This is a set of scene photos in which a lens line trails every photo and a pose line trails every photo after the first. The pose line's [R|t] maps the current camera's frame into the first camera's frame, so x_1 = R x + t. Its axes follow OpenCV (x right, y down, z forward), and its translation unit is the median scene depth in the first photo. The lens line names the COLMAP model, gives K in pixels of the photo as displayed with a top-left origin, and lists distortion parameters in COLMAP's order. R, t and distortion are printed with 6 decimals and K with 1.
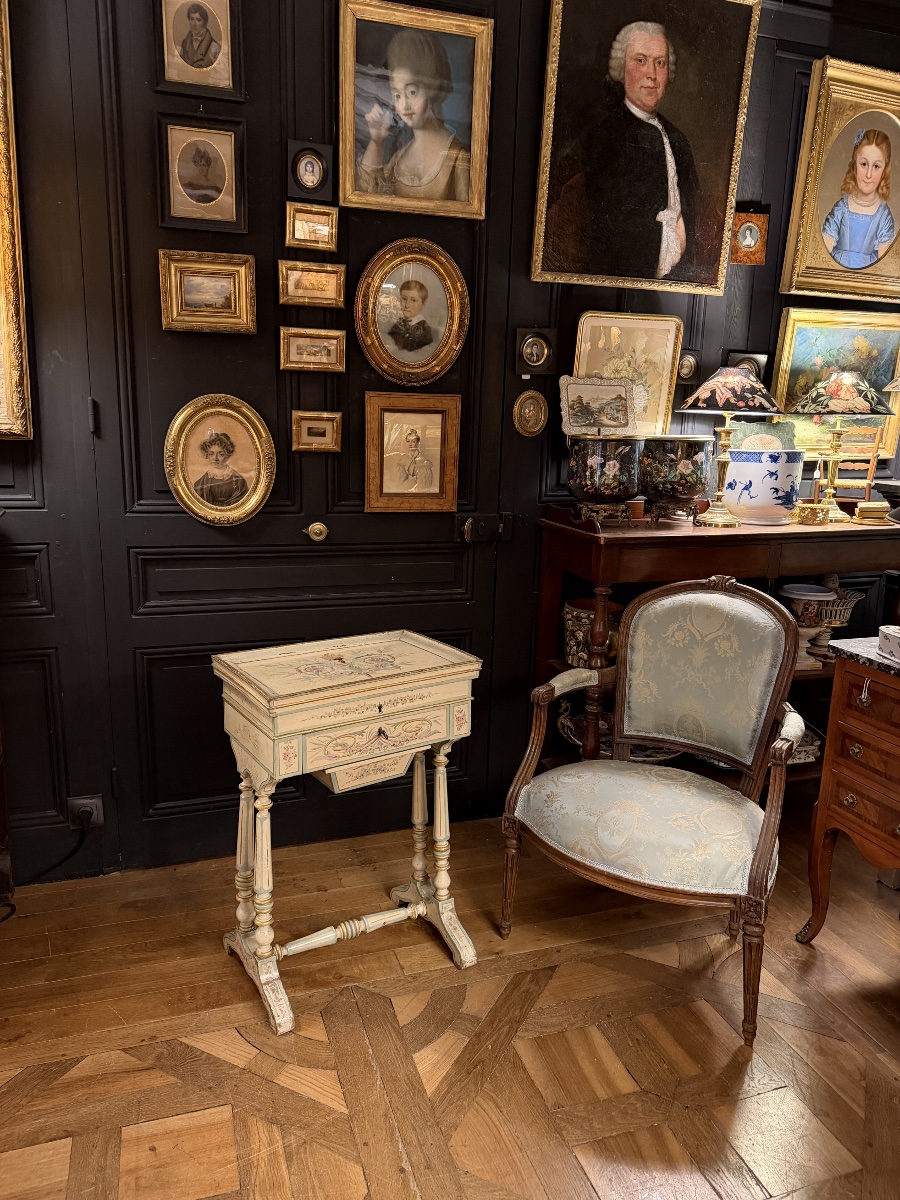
lens RADIAL K [[837.0, 0, 442.1], [0, 837.0, 603.9], [0, 0, 1]] dist [0.075958, -0.097981]
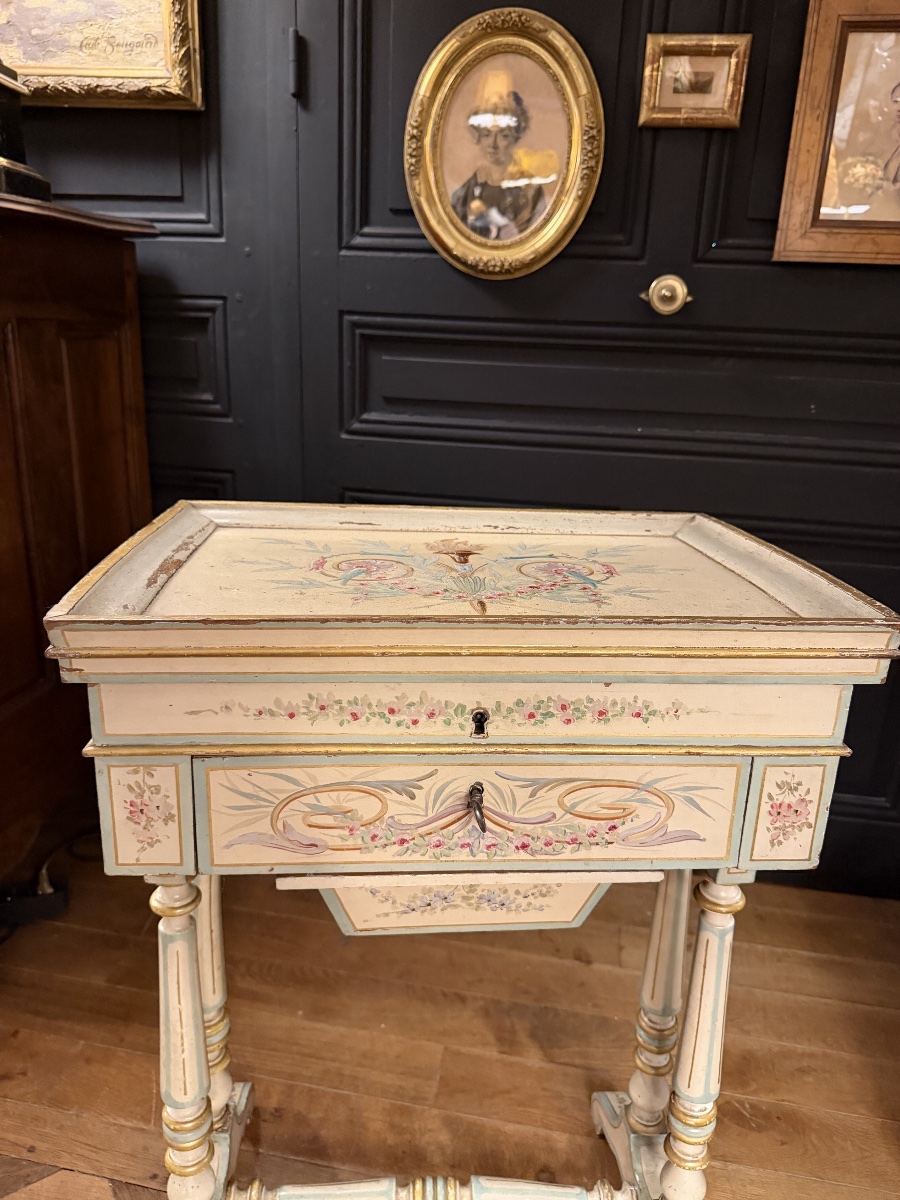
lens RADIAL K [[865.9, 0, 445.0], [0, 865.9, 603.3], [0, 0, 1]] dist [-0.007233, -0.005031]
pose [[0.878047, 0.156267, -0.452343, -0.001538], [-0.118822, 0.986776, 0.110246, 0.063201], [0.463589, -0.043052, 0.885004, 0.522440]]
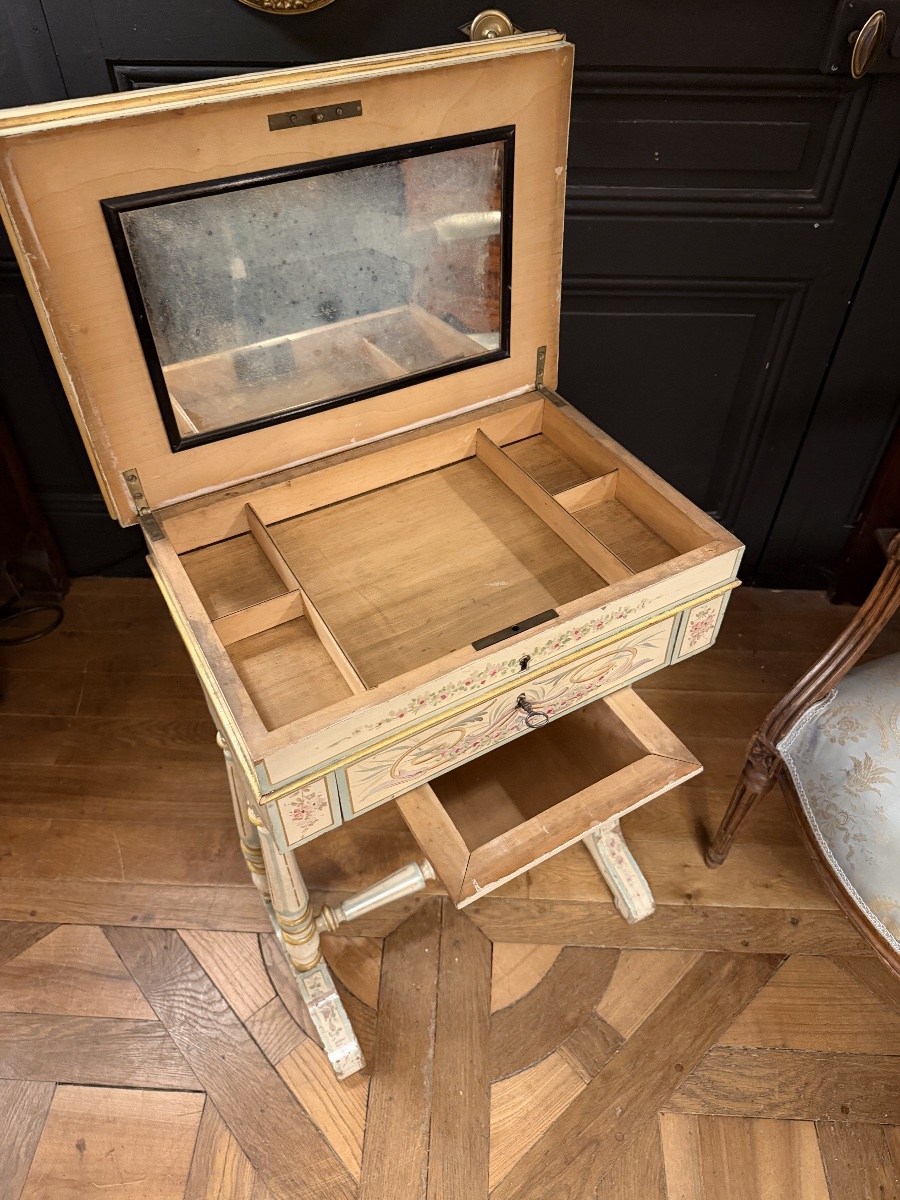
lens RADIAL K [[859.9, 0, 452.2], [0, 859.9, 597.0], [0, 0, 1]] dist [-0.010166, 0.001705]
pose [[0.936409, 0.231688, -0.263551, 0.017966], [-0.051449, 0.833579, 0.549999, -0.097046], [0.347118, -0.501465, 0.792491, 0.556804]]
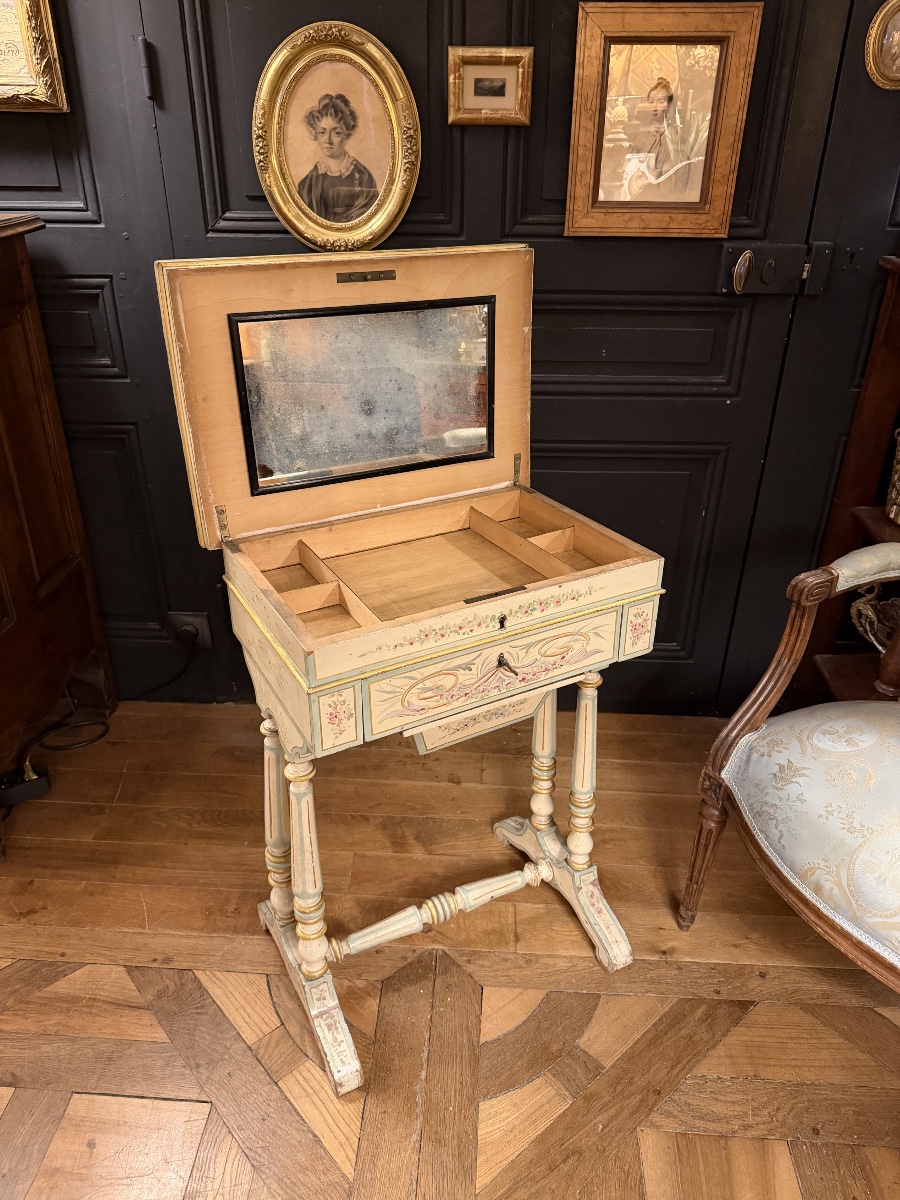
lens RADIAL K [[854.0, 0, 442.5], [0, 854.0, 604.4], [0, 0, 1]] dist [-0.000064, -0.005843]
pose [[0.929532, 0.155500, -0.334350, 0.084444], [-0.060234, 0.958586, 0.278362, -0.023678], [0.363788, -0.238607, 0.900403, 0.399055]]
